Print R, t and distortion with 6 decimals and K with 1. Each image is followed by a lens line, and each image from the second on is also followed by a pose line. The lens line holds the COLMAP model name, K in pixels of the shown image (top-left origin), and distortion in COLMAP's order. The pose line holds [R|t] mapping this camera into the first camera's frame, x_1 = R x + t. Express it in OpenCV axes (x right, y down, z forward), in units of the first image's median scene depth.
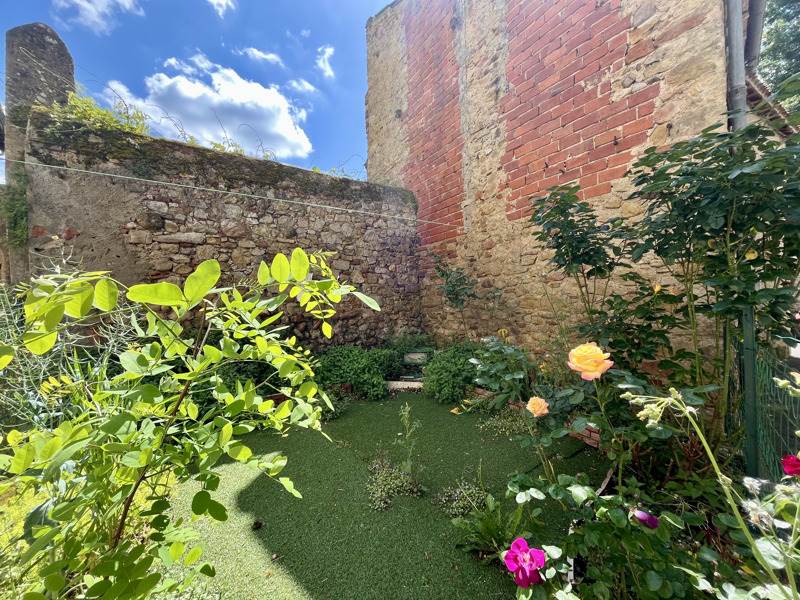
lens RADIAL K [[323.1, 0, 403.2], [0, 323.1, 296.5], [0, 0, 1]] dist [0.000605, 0.002376]
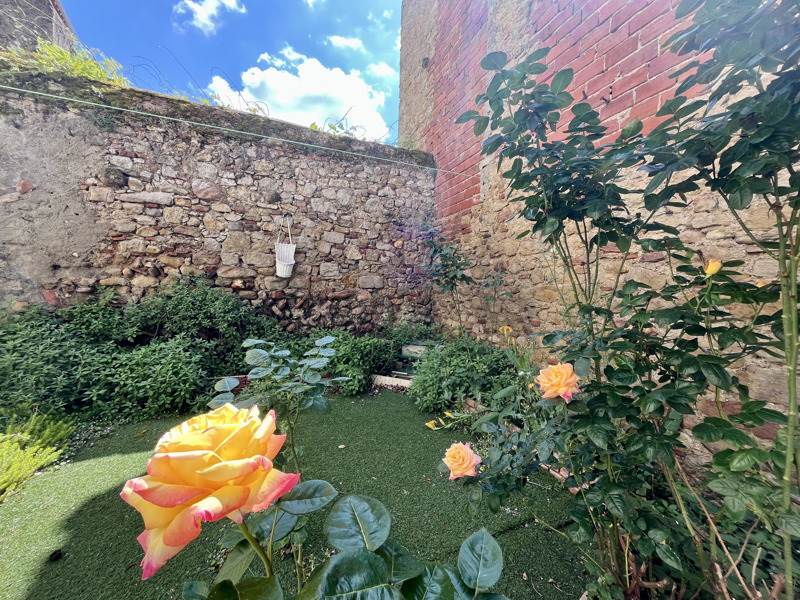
lens RADIAL K [[323.1, 0, 403.2], [0, 323.1, 296.5], [0, 0, 1]] dist [0.000605, 0.002376]
pose [[0.977686, 0.069344, -0.198298, 0.196464], [-0.061035, 0.996994, 0.047718, 0.009668], [0.201011, -0.034551, 0.978980, 0.198296]]
